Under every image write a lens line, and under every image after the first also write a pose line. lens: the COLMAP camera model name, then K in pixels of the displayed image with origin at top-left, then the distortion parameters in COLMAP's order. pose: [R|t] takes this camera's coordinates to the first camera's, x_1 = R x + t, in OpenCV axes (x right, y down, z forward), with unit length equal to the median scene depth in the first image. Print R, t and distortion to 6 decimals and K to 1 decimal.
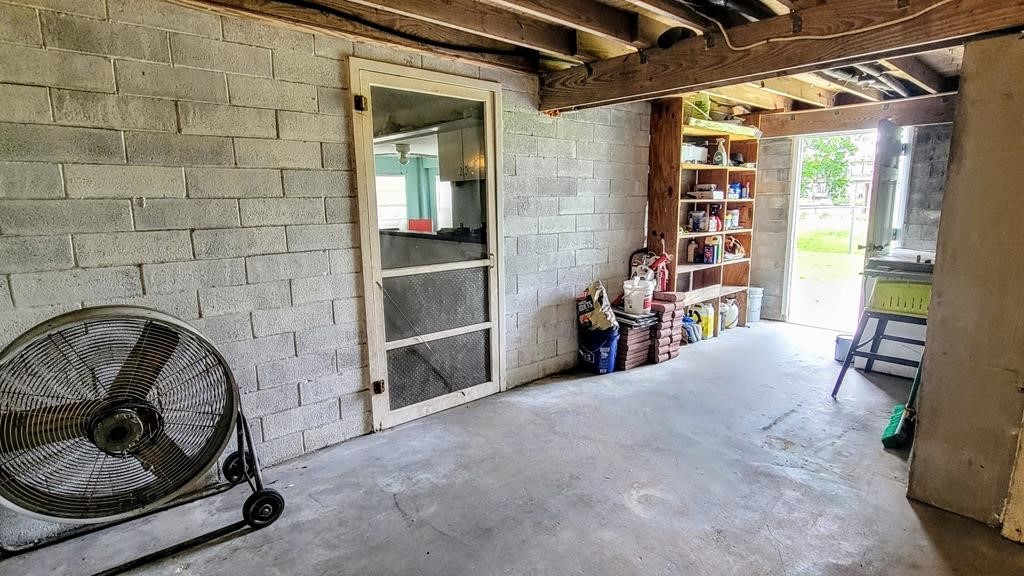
lens RADIAL K [[519.0, 0, 514.1], [0, 519.0, 288.2], [0, 0, 1]] dist [0.007675, -0.001911]
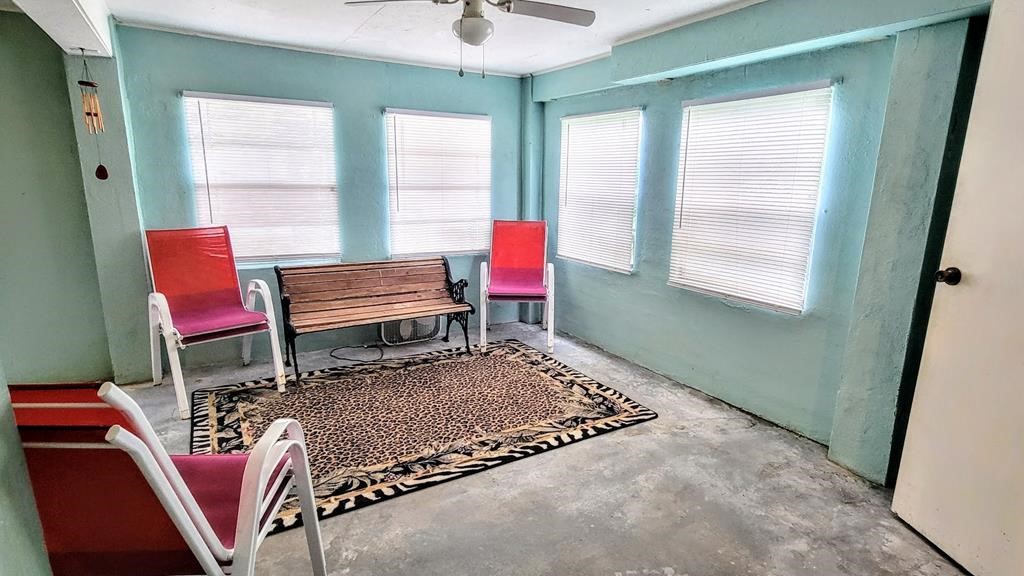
lens RADIAL K [[519.0, 0, 510.8], [0, 519.0, 290.5], [0, 0, 1]] dist [0.007675, -0.001911]
pose [[0.985333, 0.060977, -0.159376, -0.115014], [-0.052394, 0.996969, 0.057517, -0.099123], [0.162400, -0.048323, 0.985541, 0.564674]]
